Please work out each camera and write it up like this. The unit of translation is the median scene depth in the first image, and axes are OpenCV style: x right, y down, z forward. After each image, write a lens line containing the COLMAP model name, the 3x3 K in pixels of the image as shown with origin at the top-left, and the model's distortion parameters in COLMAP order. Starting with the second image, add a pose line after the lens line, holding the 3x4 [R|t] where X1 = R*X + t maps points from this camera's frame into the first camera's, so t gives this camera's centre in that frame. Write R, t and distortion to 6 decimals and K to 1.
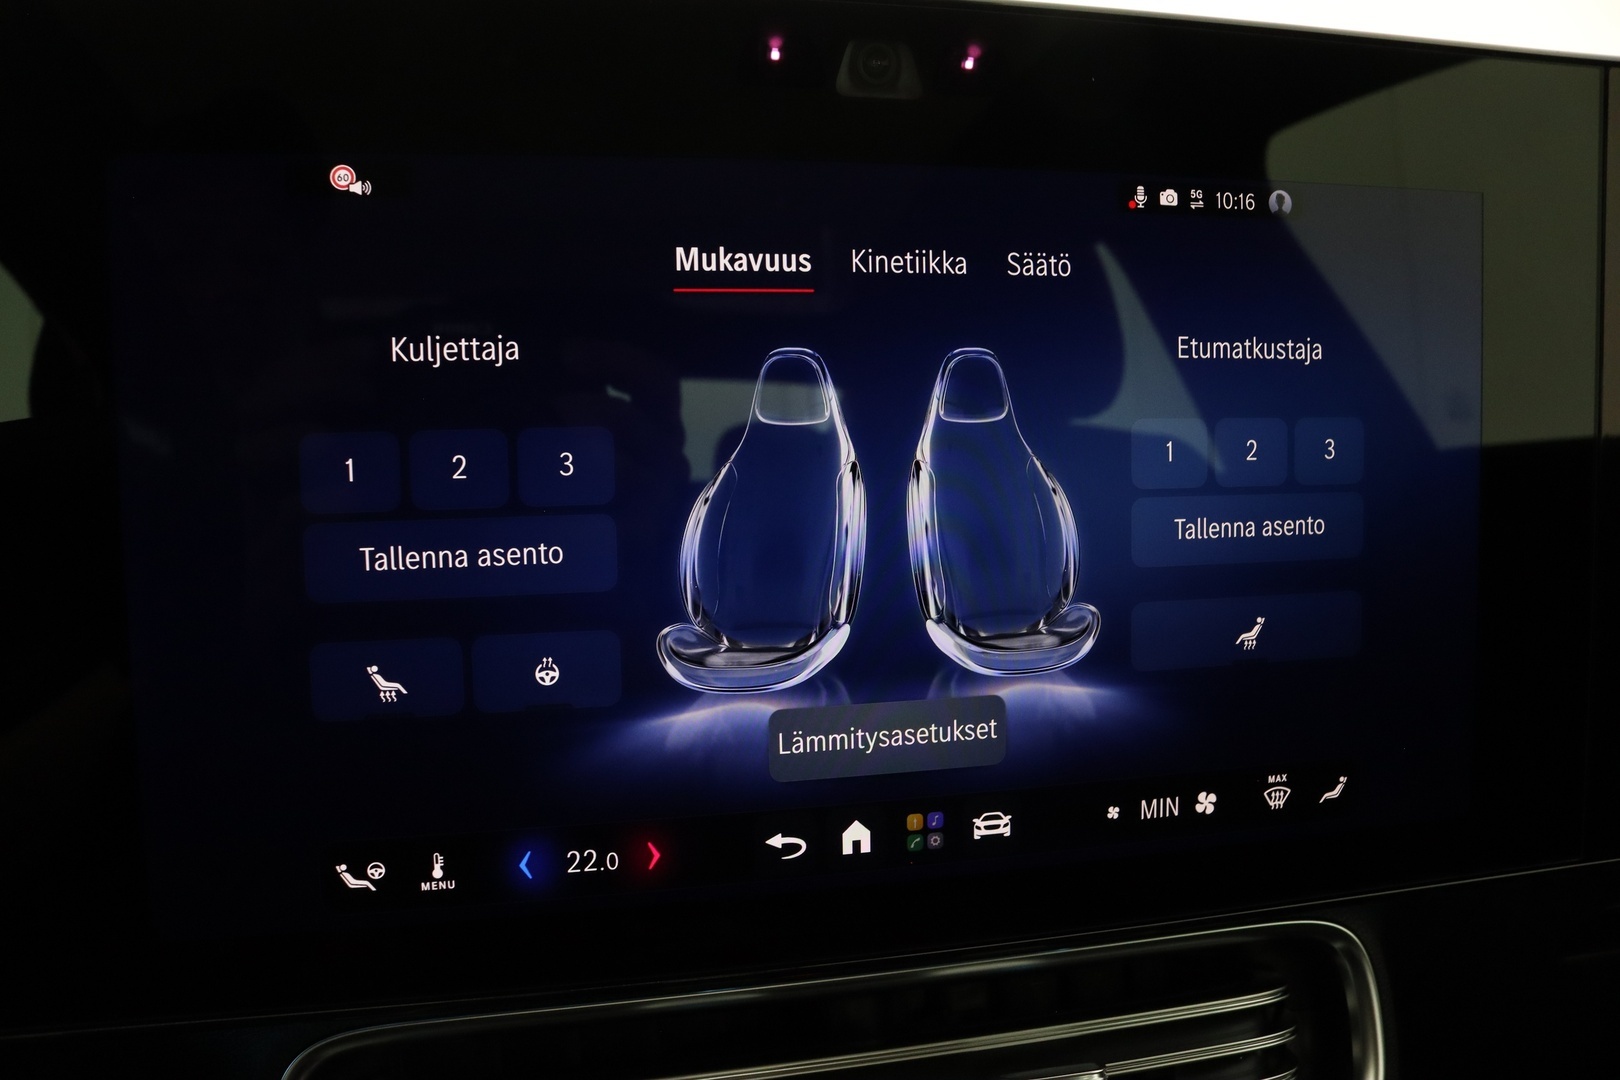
lens RADIAL K [[1348.1, 0, 776.1], [0, 1348.1, 574.7], [0, 0, 1]] dist [-0.169556, 0.115301]
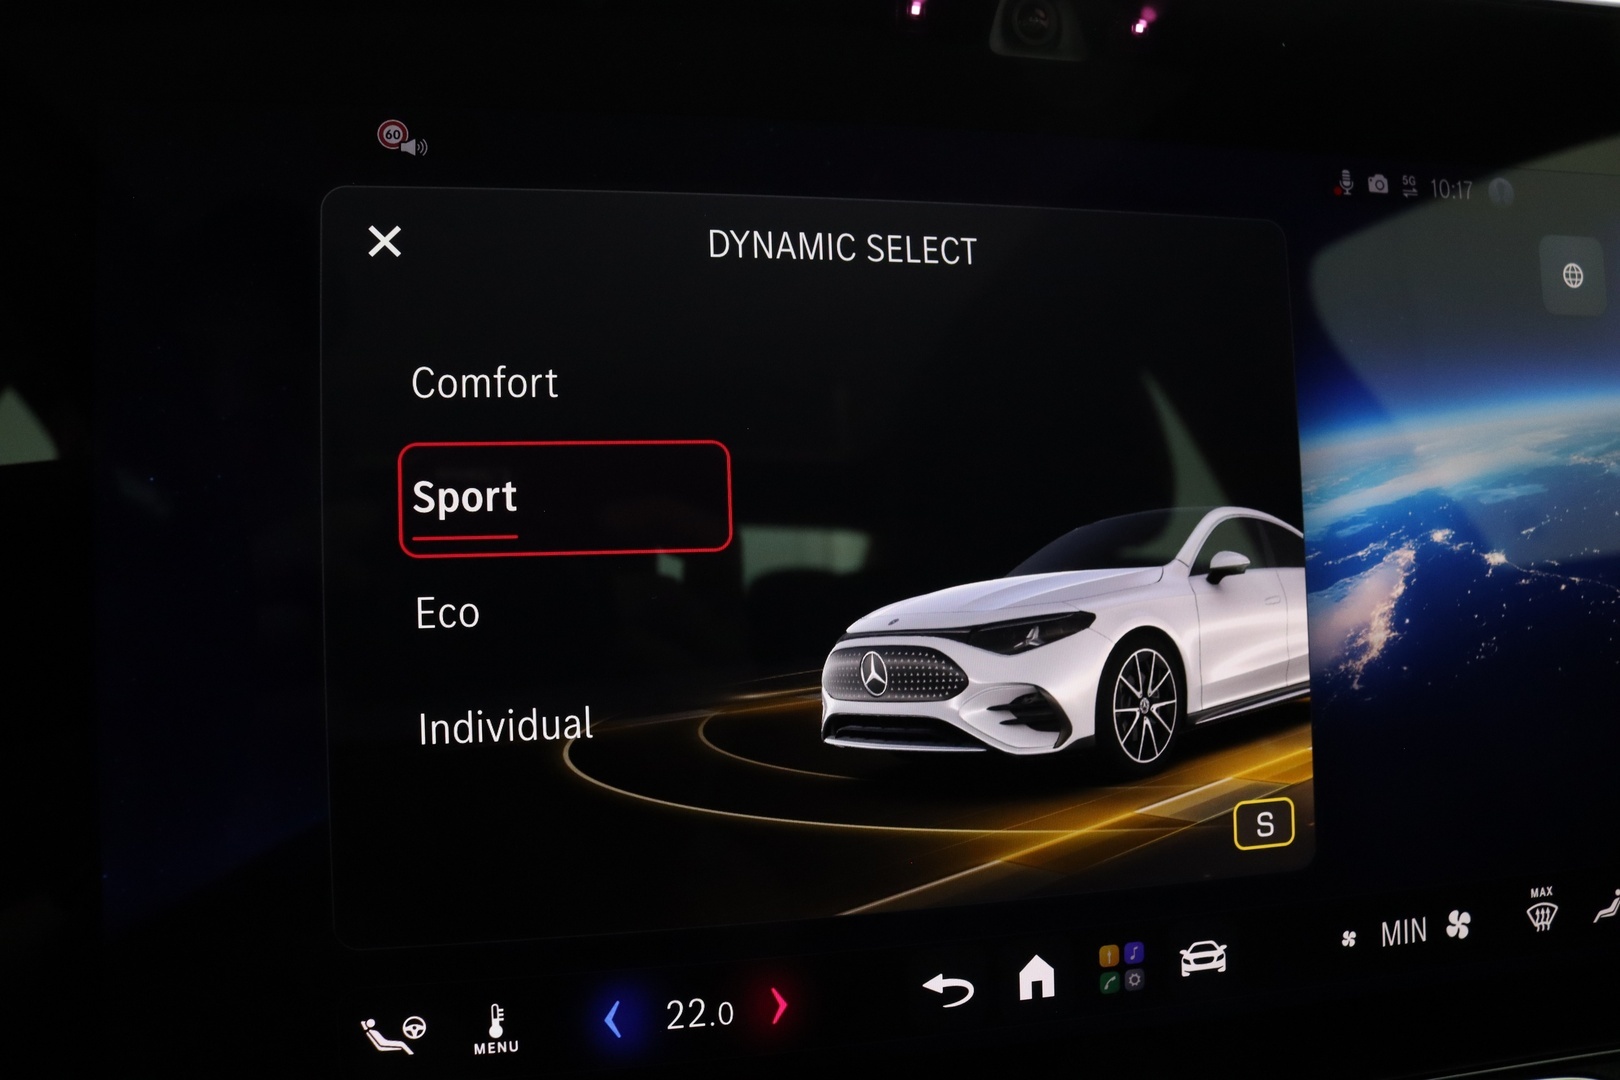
lens RADIAL K [[1348.1, 0, 777.7], [0, 1348.1, 551.8], [0, 0, 1]] dist [-0.169556, 0.115301]
pose [[0.999906, -0.010187, -0.009152, -0.078931], [0.008927, 0.991663, -0.128549, 0.048323], [0.010386, 0.128455, 0.991661, 0.208229]]
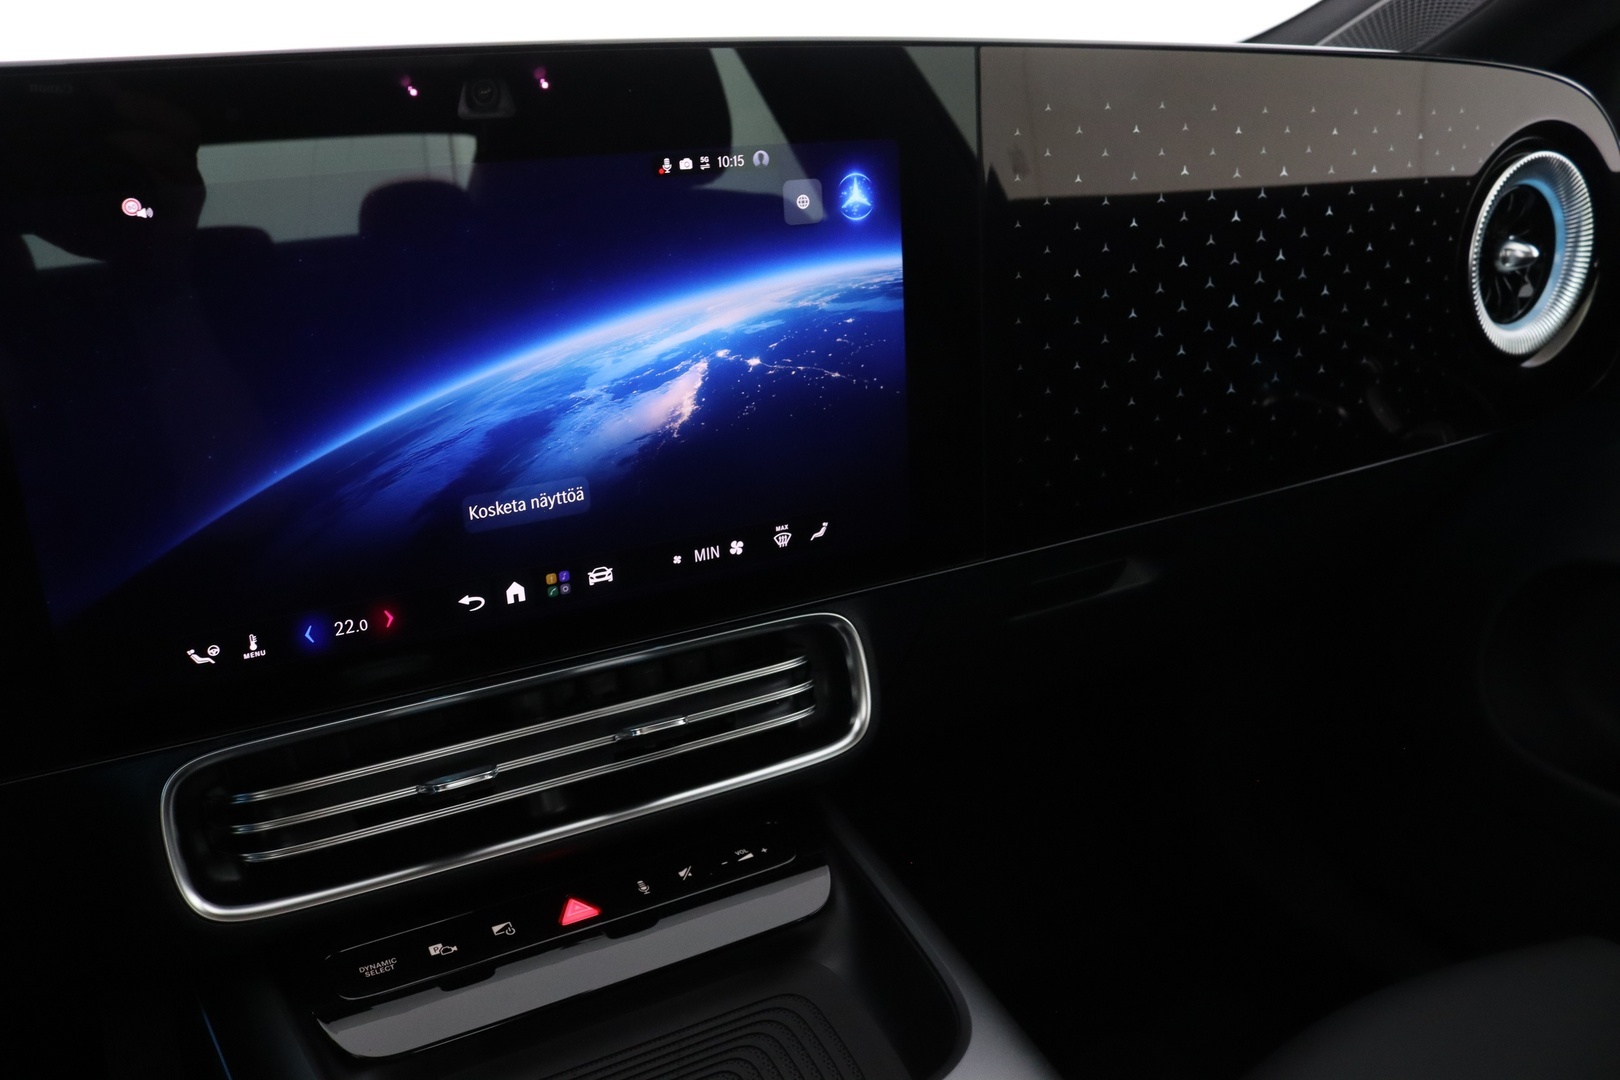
lens RADIAL K [[1305.4, 0, 779.4], [0, 1305.4, 570.2], [0, 0, 1]] dist [-0.142209, 0.042841]
pose [[0.966366, -0.107112, 0.233804, 0.004807], [0.055385, 0.974484, 0.217518, -0.146998], [-0.251137, -0.197253, 0.947640, -0.534766]]
